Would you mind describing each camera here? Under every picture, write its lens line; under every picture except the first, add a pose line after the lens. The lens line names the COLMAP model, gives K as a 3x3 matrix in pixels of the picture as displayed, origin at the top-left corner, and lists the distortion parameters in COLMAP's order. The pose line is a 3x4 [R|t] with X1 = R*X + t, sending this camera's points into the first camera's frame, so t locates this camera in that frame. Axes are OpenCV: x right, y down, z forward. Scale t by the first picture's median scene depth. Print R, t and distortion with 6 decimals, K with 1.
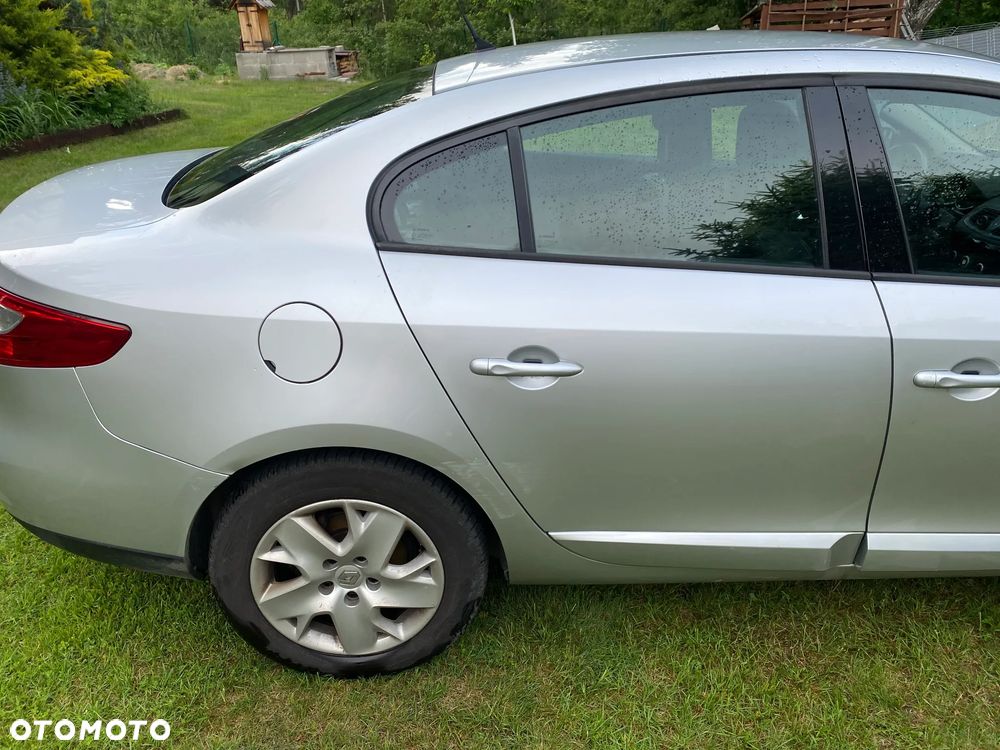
lens RADIAL K [[761.7, 0, 499.3], [0, 761.7, 368.7], [0, 0, 1]] dist [0.016226, -0.010718]
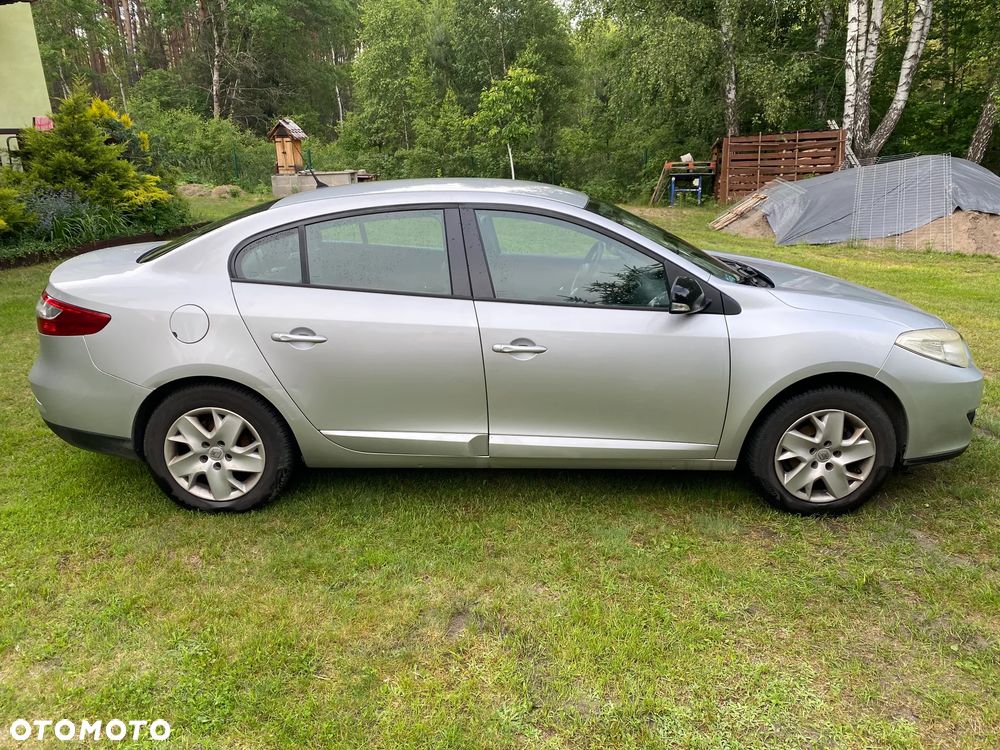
lens RADIAL K [[761.7, 0, 508.7], [0, 761.7, 375.3], [0, 0, 1]] dist [0.016226, -0.010718]
pose [[0.999156, 0.012965, -0.038979, 0.589620], [-0.018013, 0.991076, -0.132079, 0.310111], [0.036919, 0.132670, 0.990472, -0.862726]]
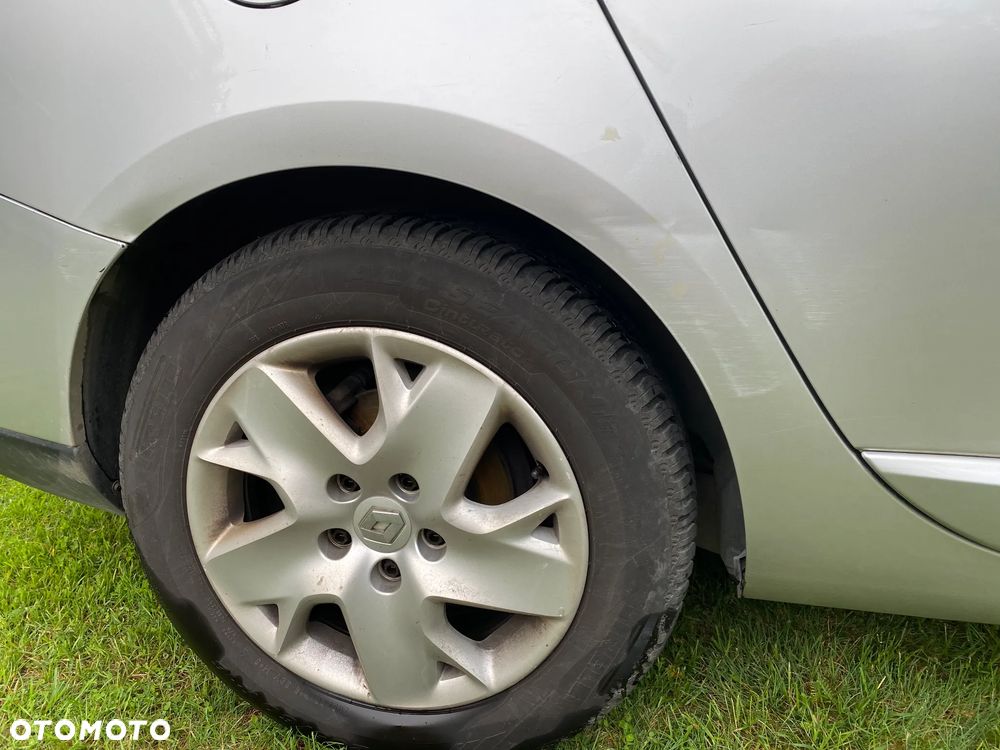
lens RADIAL K [[761.7, 0, 482.4], [0, 761.7, 357.8], [0, 0, 1]] dist [0.016226, -0.010718]
pose [[0.964099, 0.033929, -0.263366, -0.020512], [-0.066273, 0.991163, -0.114912, 0.217041], [0.257140, 0.128240, 0.957827, 0.549249]]
